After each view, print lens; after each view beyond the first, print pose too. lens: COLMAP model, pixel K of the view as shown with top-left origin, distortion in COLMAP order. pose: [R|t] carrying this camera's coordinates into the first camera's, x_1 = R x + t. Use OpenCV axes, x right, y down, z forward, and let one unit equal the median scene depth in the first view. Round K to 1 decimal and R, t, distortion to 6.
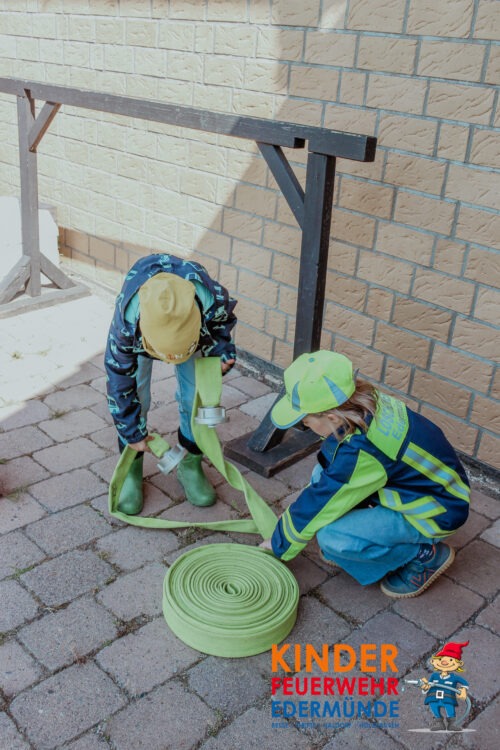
lens RADIAL K [[765.2, 0, 248.3], [0, 765.2, 371.9], [0, 0, 1]] dist [-0.072761, 0.000000]
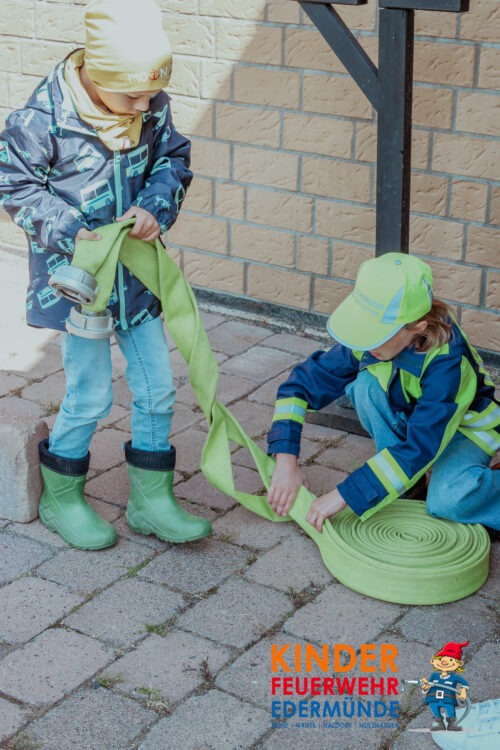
lens RADIAL K [[1453.8, 0, 250.8], [0, 1453.8, 376.7], [0, 0, 1]] dist [0.056440, 0.000000]
pose [[0.976019, -0.133532, 0.171917, -0.305714], [0.141776, 0.989224, -0.036547, 0.103674], [-0.165185, 0.060044, 0.984433, -0.367120]]
